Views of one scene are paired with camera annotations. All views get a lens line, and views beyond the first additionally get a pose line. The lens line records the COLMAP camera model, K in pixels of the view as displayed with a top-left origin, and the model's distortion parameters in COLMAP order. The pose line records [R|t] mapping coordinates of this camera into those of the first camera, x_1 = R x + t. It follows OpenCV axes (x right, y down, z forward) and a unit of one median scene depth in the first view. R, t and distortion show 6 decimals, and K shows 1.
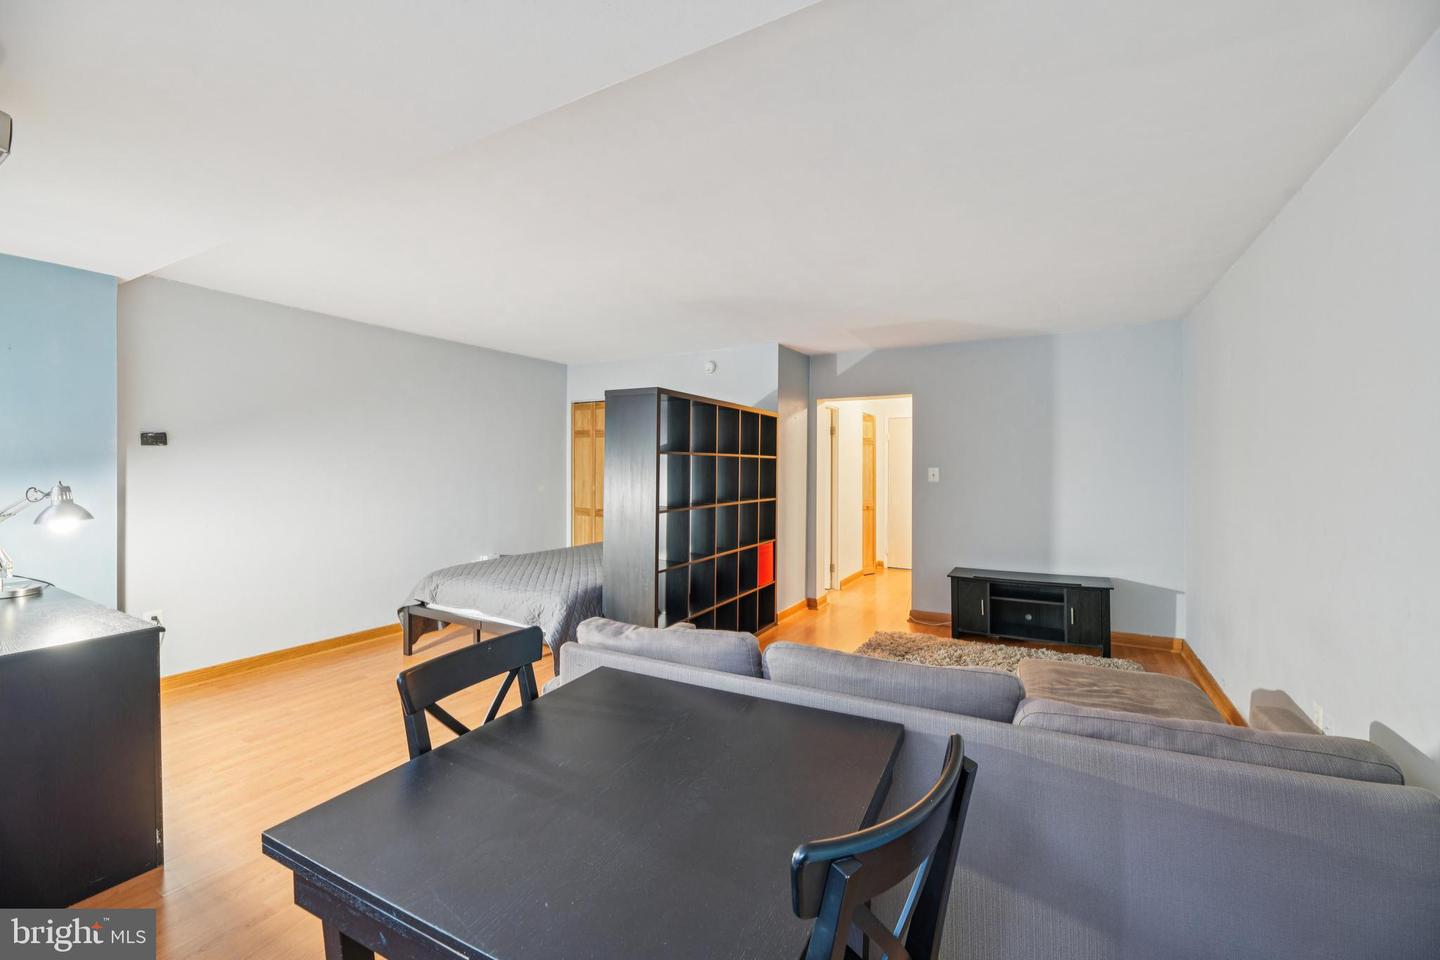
lens RADIAL K [[578.4, 0, 727.6], [0, 578.4, 469.1], [0, 0, 1]] dist [-0.001352, -0.004908]
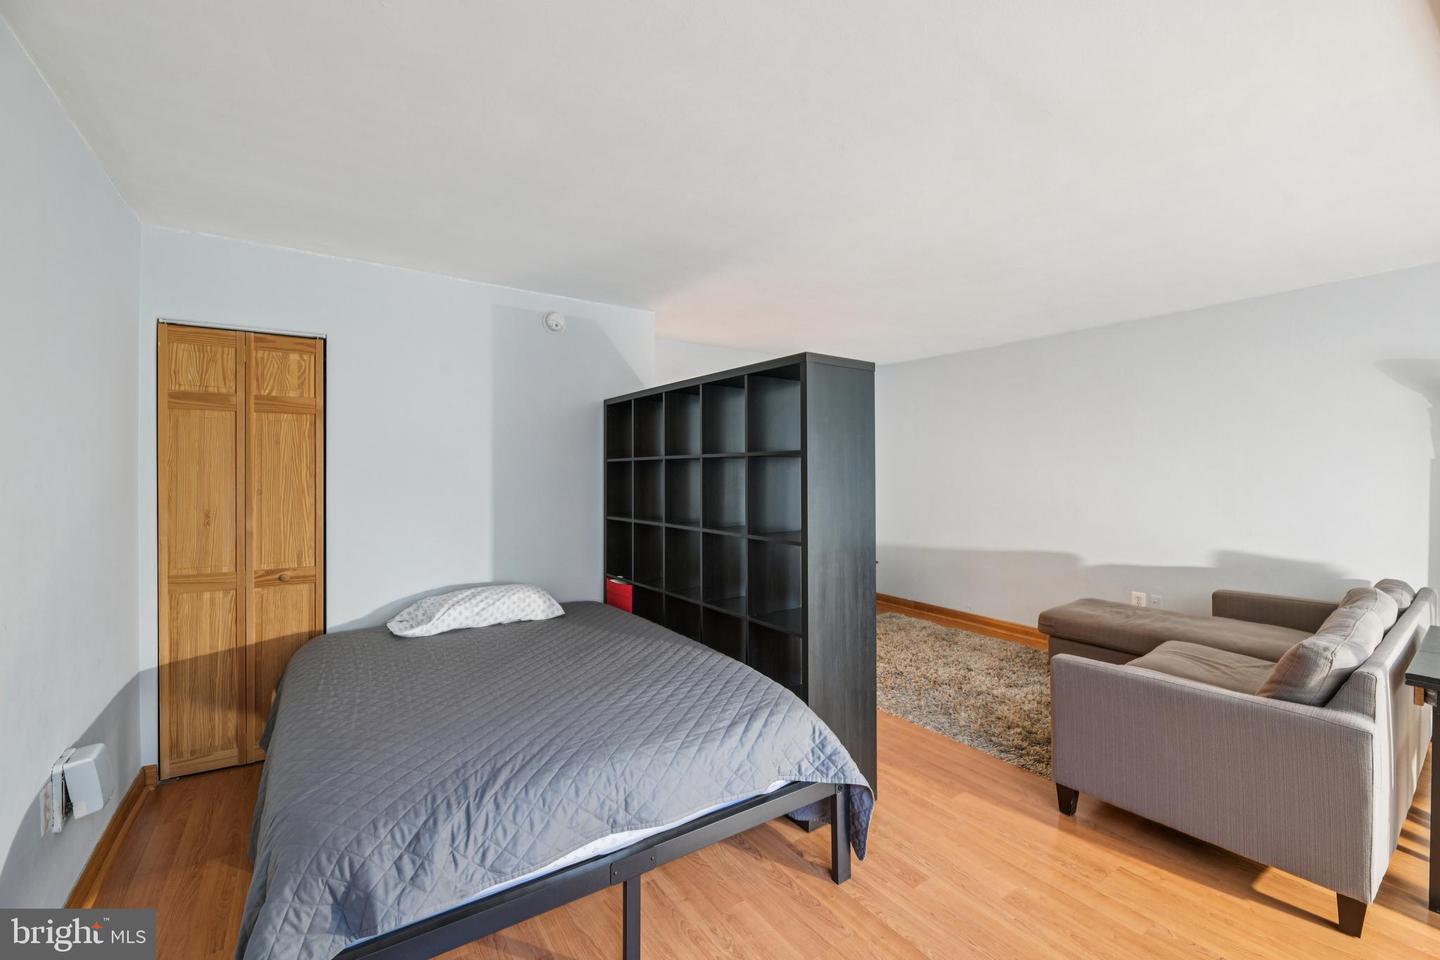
lens RADIAL K [[606.9, 0, 727.1], [0, 606.9, 475.1], [0, 0, 1]] dist [0.000950, 0.000000]
pose [[0.458259, -0.005928, 0.888799, -0.474147], [0.006140, 0.999975, 0.003504, -0.005128], [-0.888798, 0.003852, 0.458284, 0.450345]]
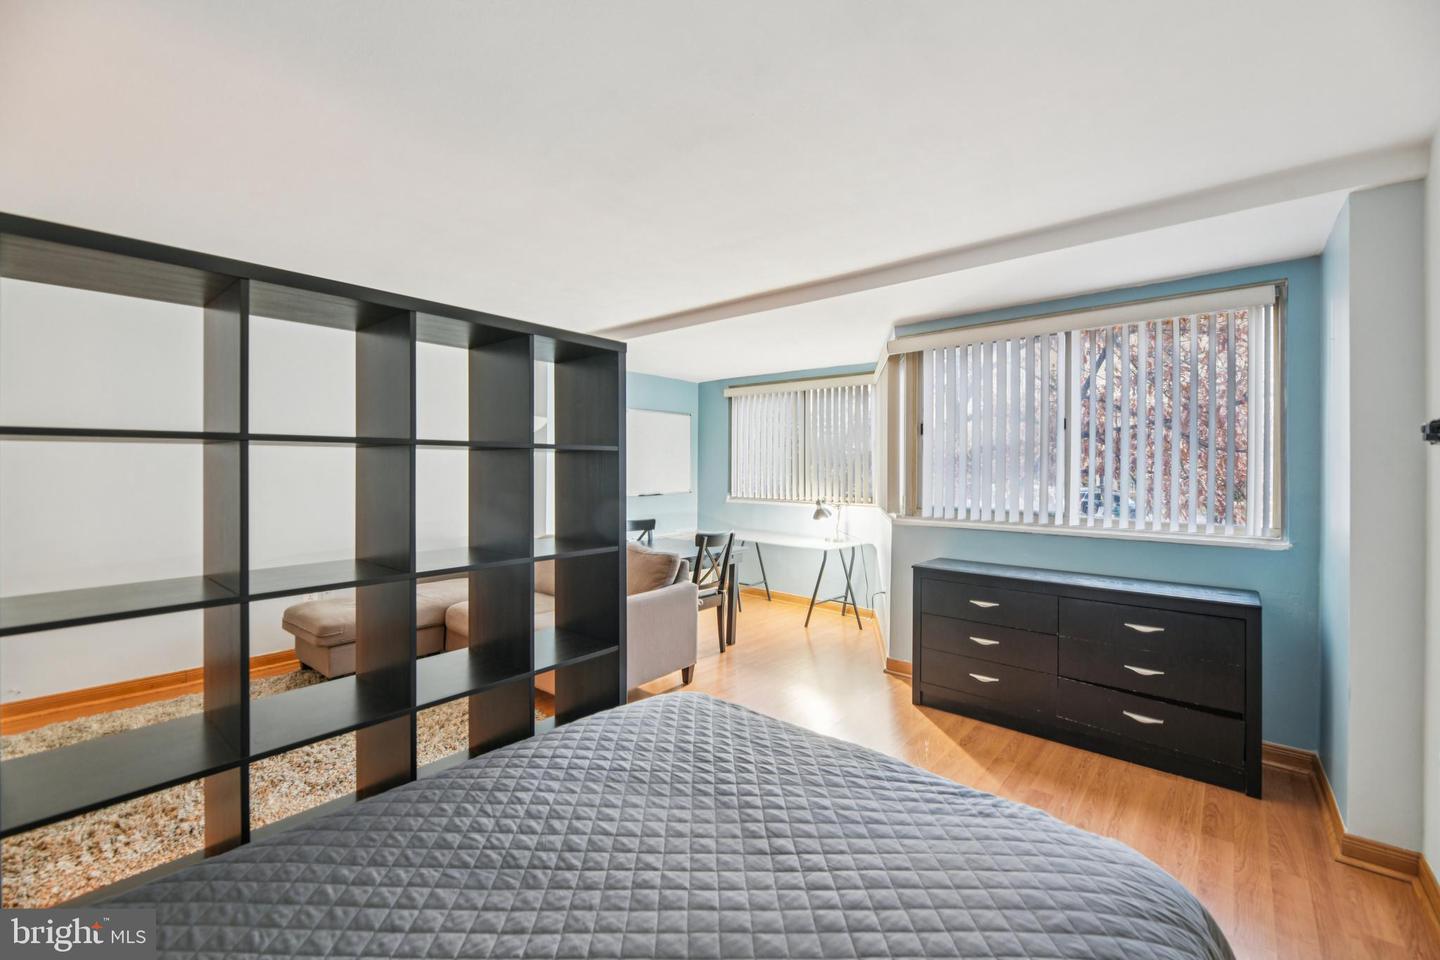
lens RADIAL K [[579.4, 0, 726.0], [0, 579.4, 482.2], [0, 0, 1]] dist [0.000863, 0.000047]
pose [[-0.976298, -0.013861, 0.215986, -0.247580], [-0.007699, 0.999540, 0.029344, -0.005330], [-0.216293, 0.026986, -0.975955, 0.871251]]
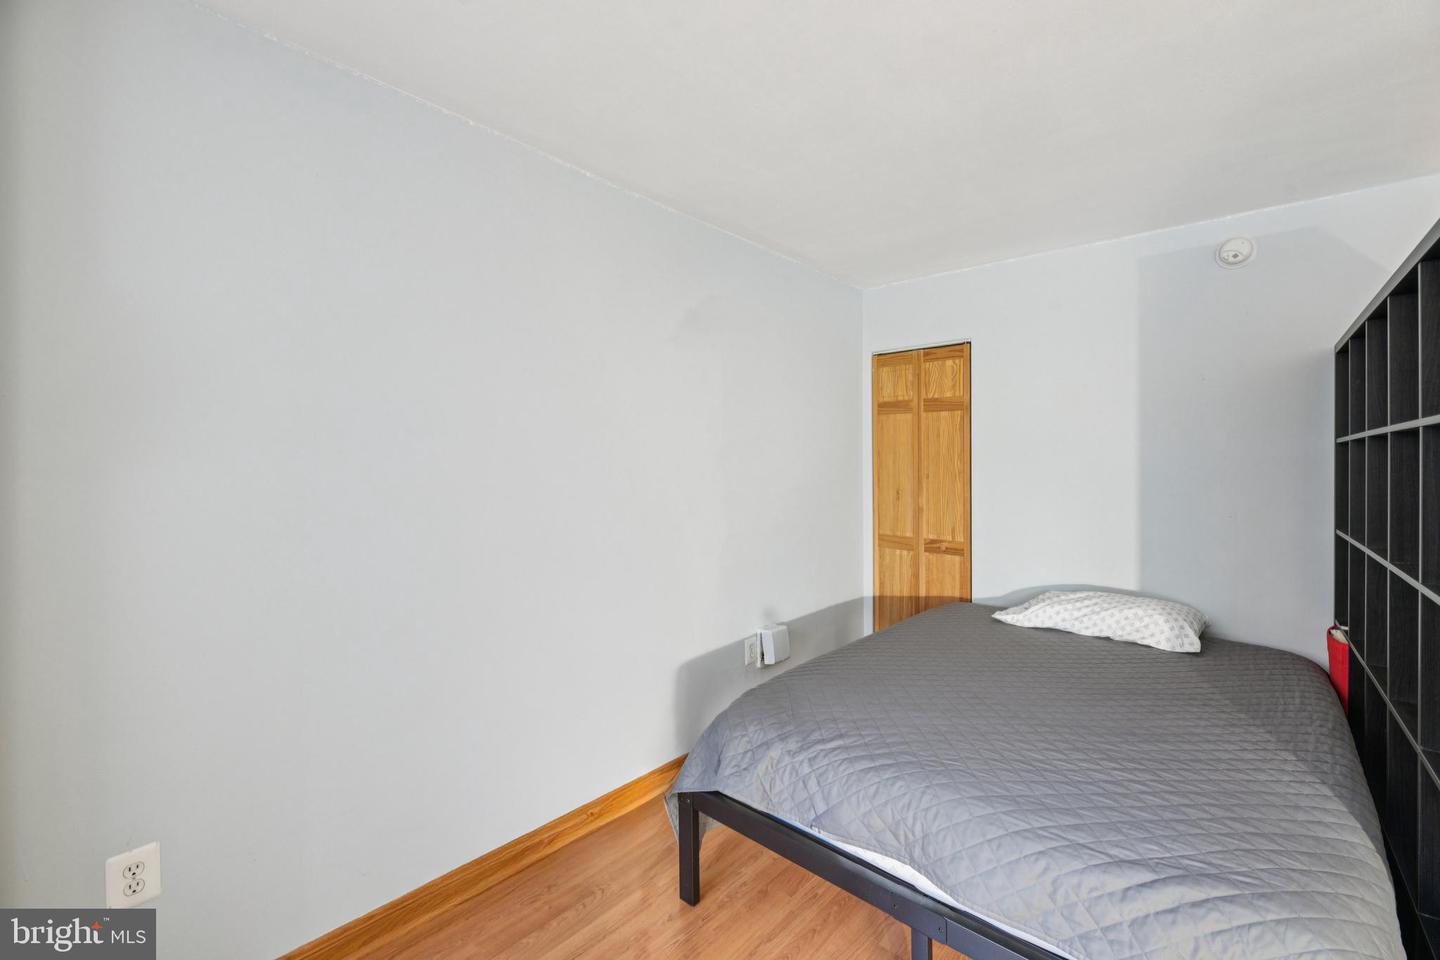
lens RADIAL K [[606.1, 0, 719.8], [0, 606.1, 462.9], [0, 0, 1]] dist [0.000321, -0.000244]
pose [[0.973389, -0.002514, -0.229144, -0.283501], [0.002080, 0.999996, -0.002133, -0.004339], [0.229148, 0.001600, 0.973390, 0.372057]]
